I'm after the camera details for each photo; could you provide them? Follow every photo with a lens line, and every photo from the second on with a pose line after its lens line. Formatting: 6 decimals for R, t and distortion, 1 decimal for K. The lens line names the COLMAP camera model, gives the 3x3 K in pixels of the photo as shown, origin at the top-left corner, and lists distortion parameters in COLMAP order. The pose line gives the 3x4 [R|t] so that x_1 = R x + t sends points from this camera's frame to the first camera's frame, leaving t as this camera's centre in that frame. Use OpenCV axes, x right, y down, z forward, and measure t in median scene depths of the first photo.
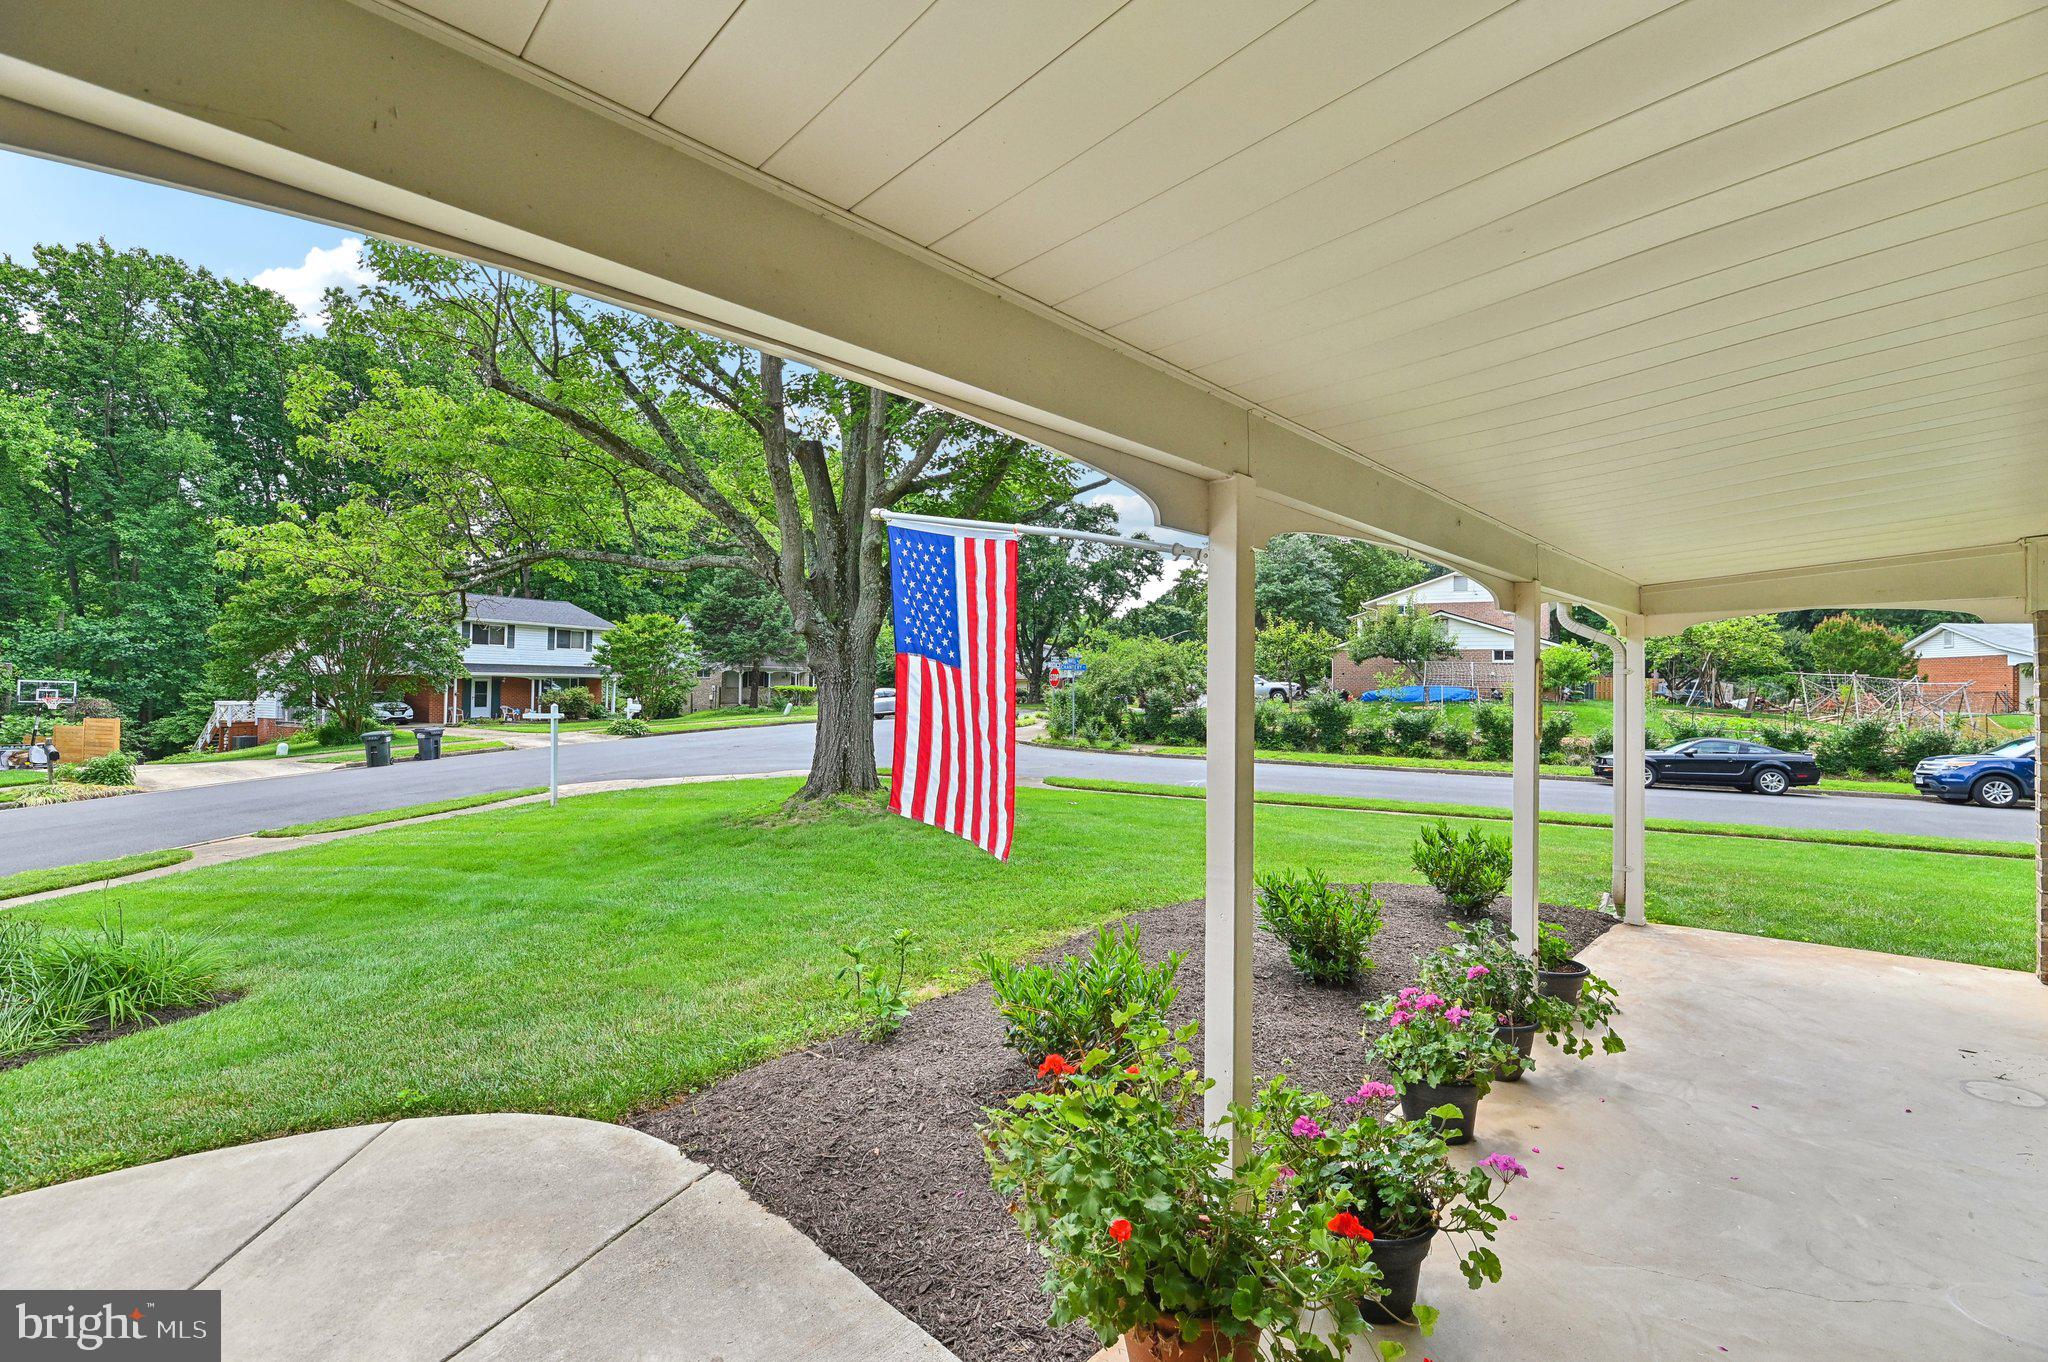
lens RADIAL K [[855.8, 0, 1045.6], [0, 855.8, 663.4], [0, 0, 1]] dist [0.000332, -0.002610]
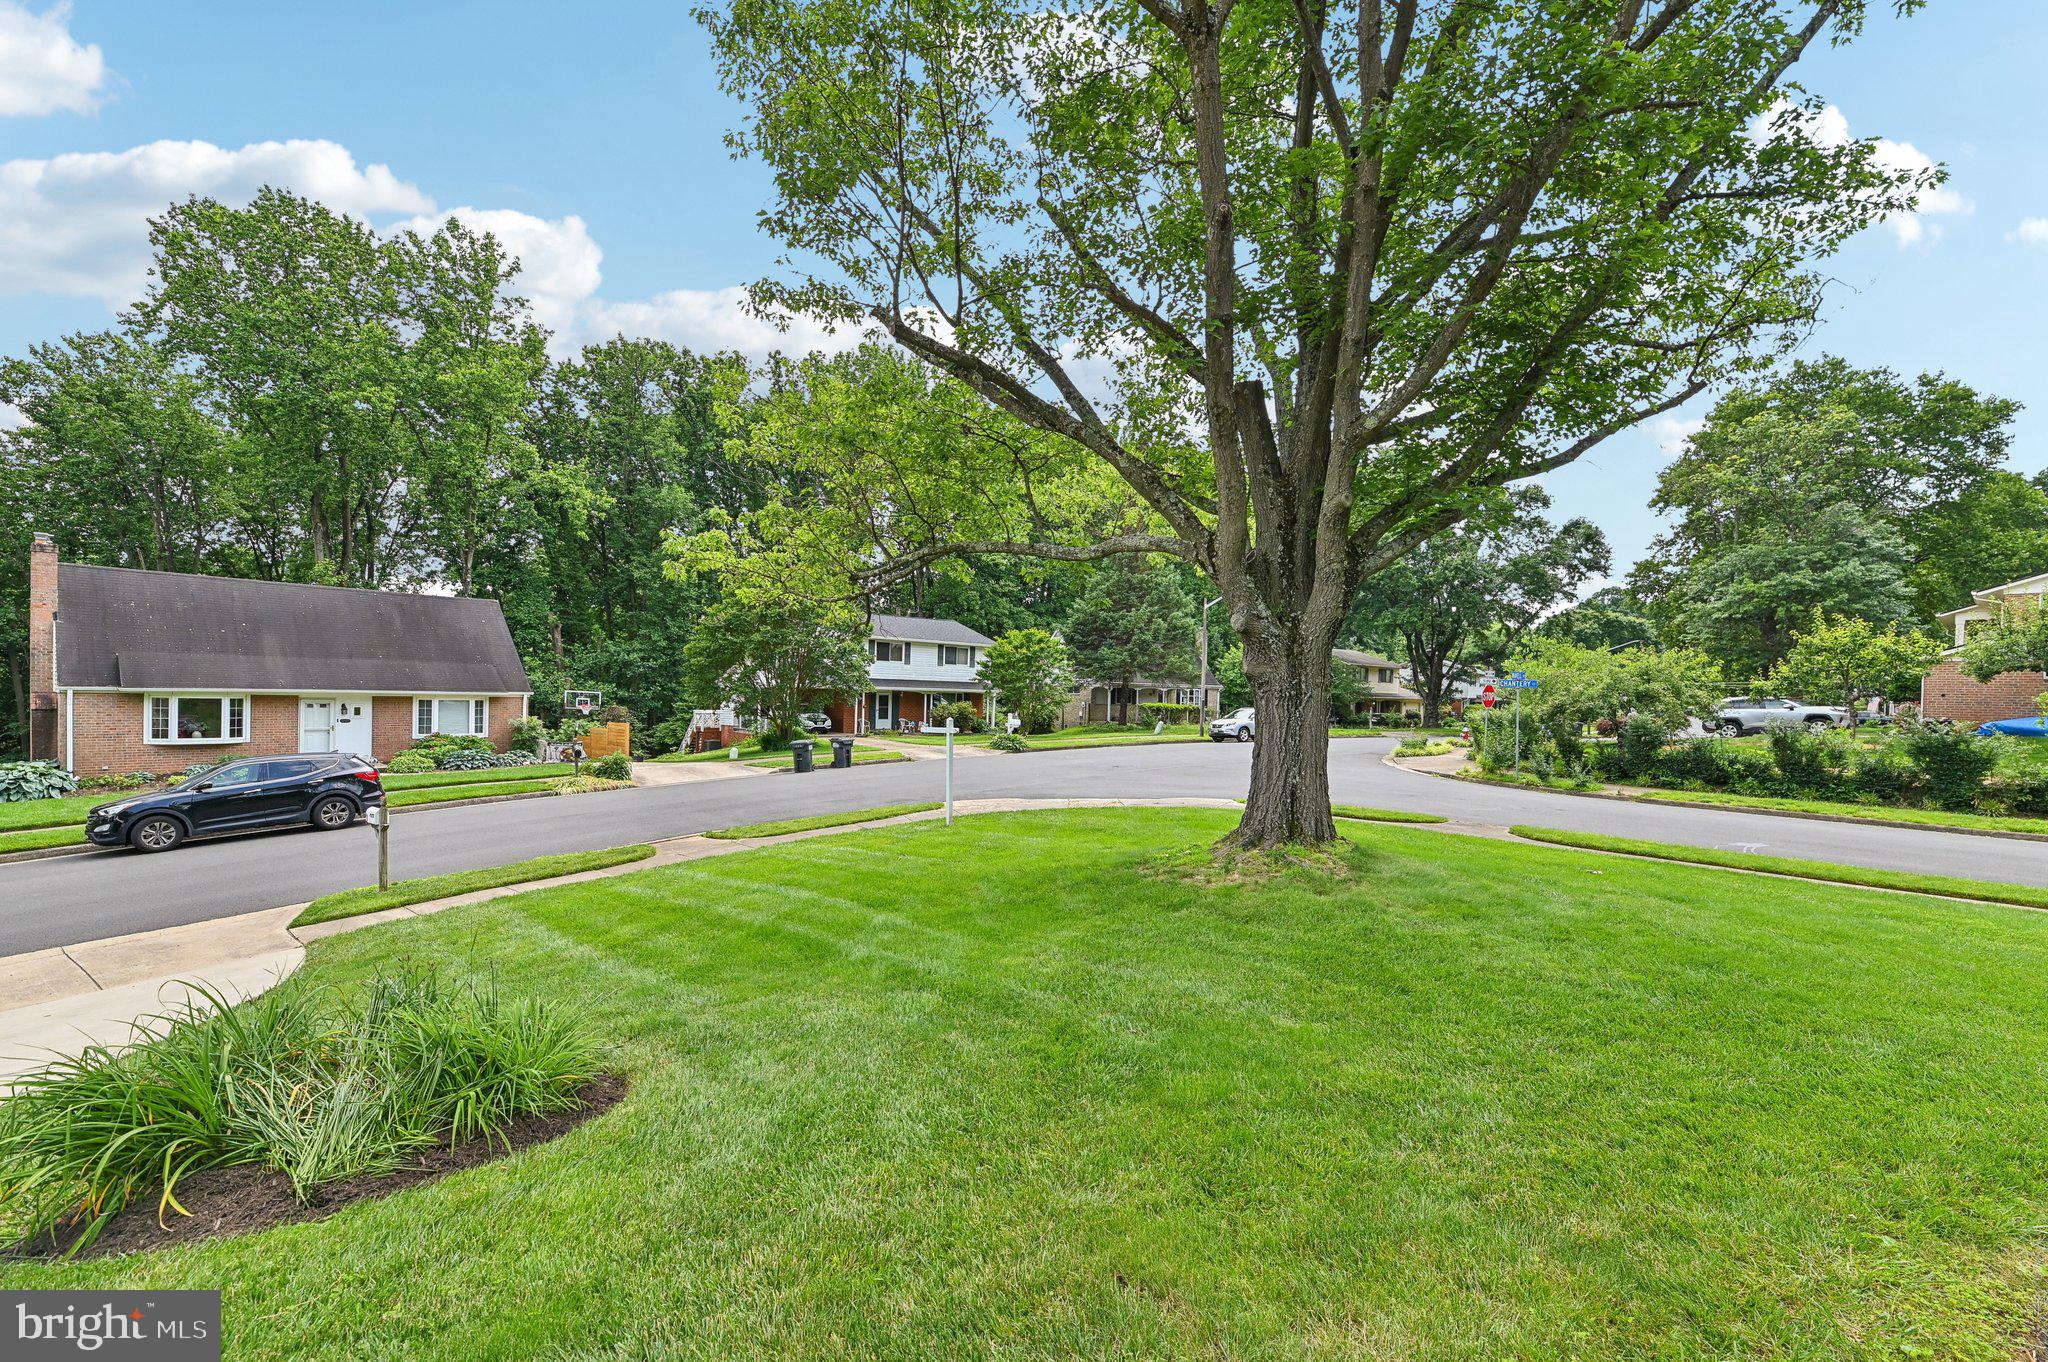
lens RADIAL K [[866.0, 0, 1042.2], [0, 866.0, 701.2], [0, 0, 1]] dist [-0.000619, -0.003599]
pose [[0.920250, 0.011401, -0.391164, -0.057120], [-0.002934, 0.999748, 0.022236, 0.004070], [0.391319, -0.019315, 0.920052, 0.086127]]
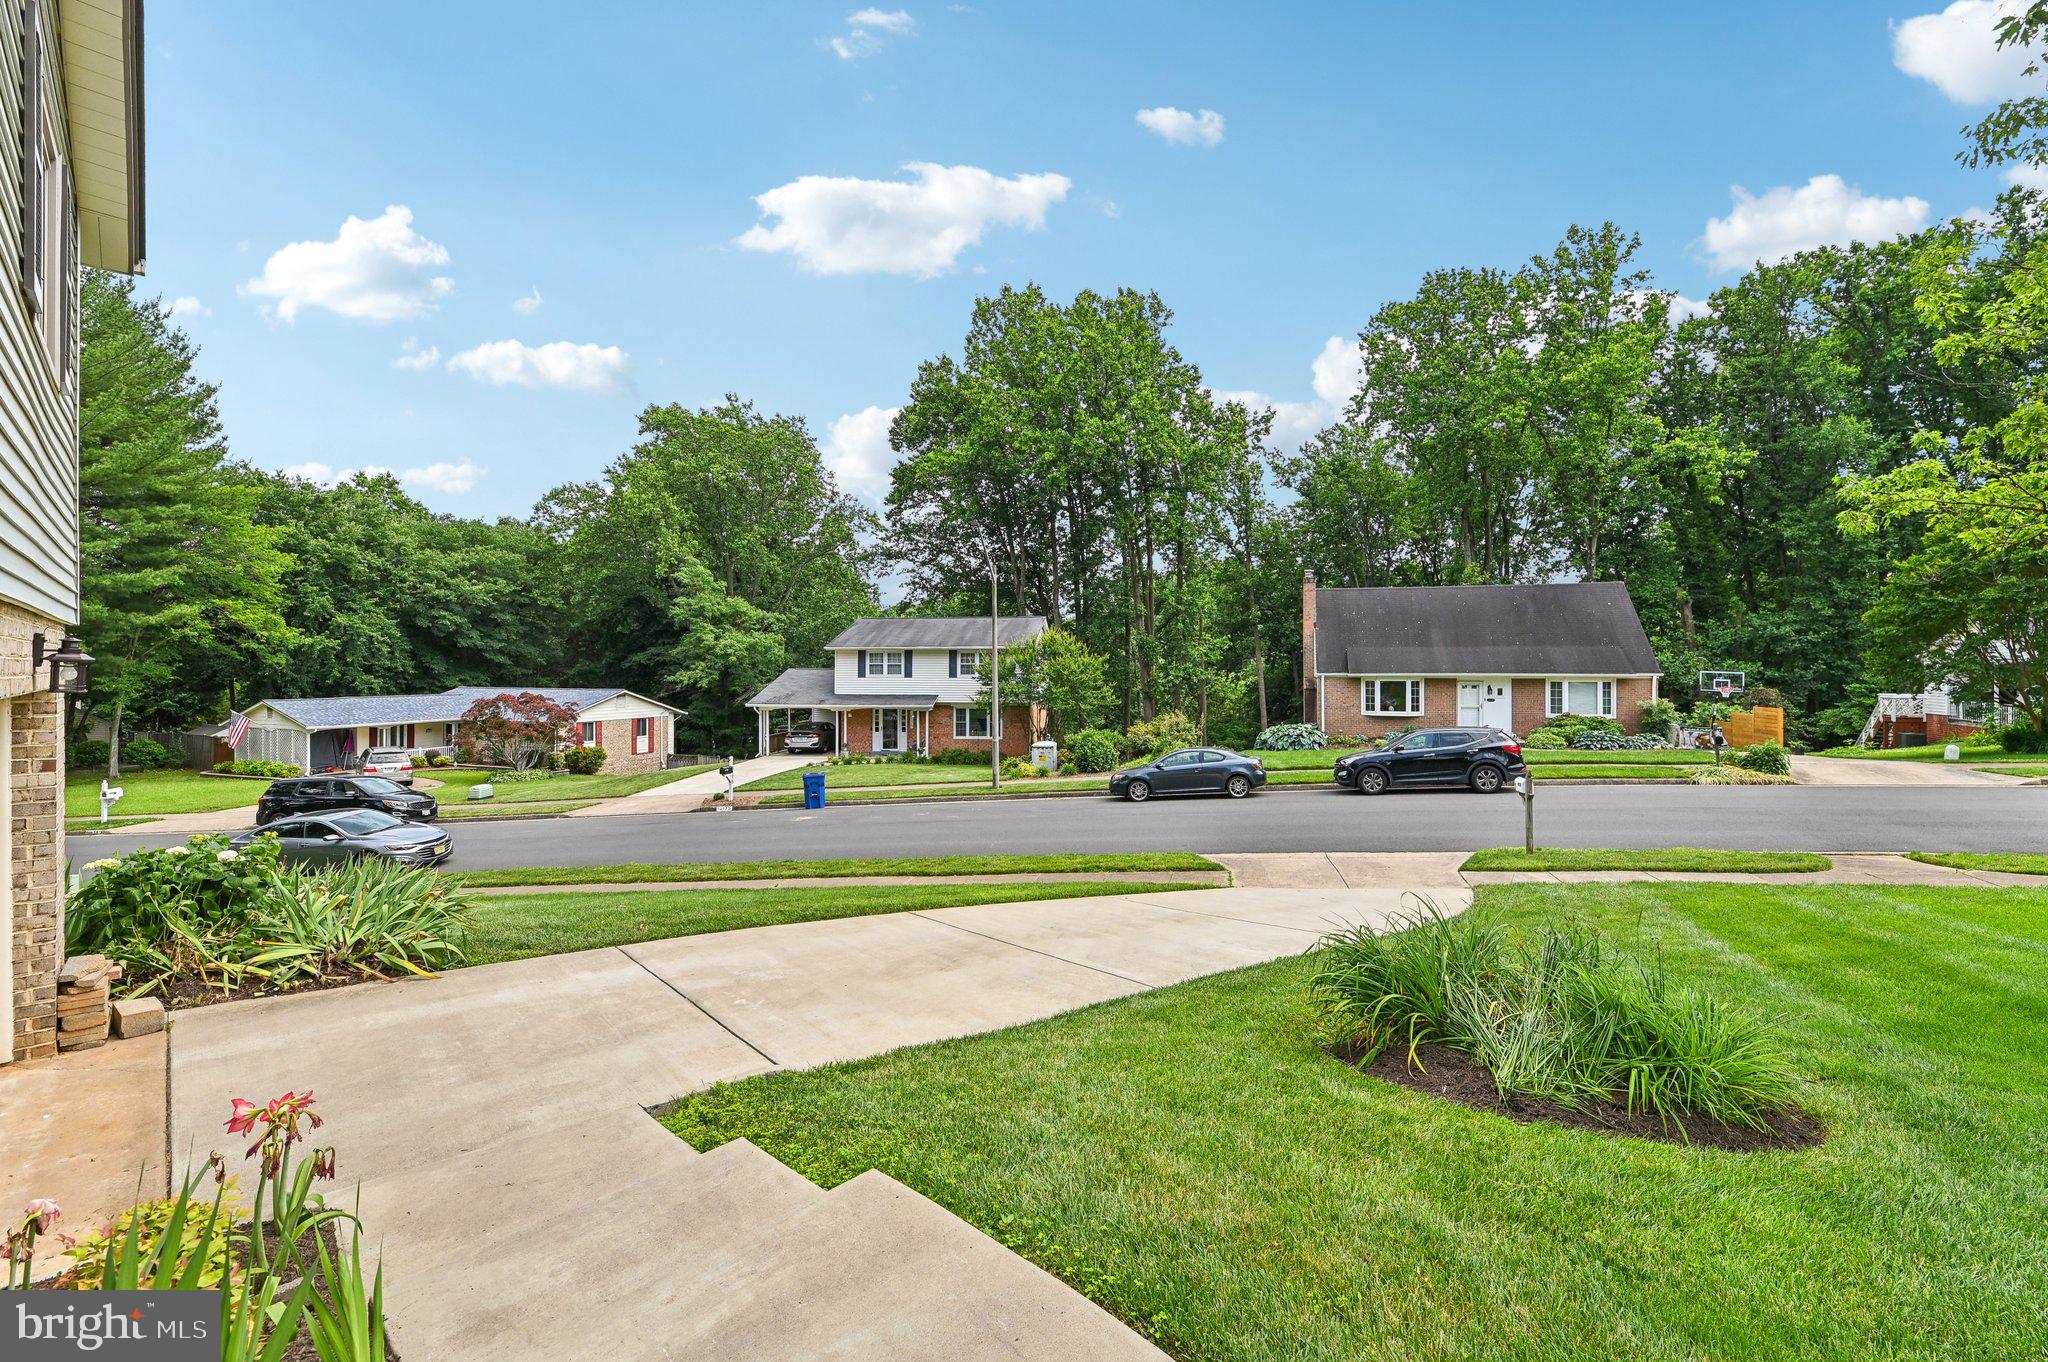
lens RADIAL K [[855.8, 0, 1045.6], [0, 855.8, 663.4], [0, 0, 1]] dist [0.000332, -0.002610]
pose [[0.016715, -0.012343, -0.999784, -0.055258], [0.020923, 0.999709, -0.011993, 0.003646], [0.999641, -0.020718, 0.016968, 0.077876]]
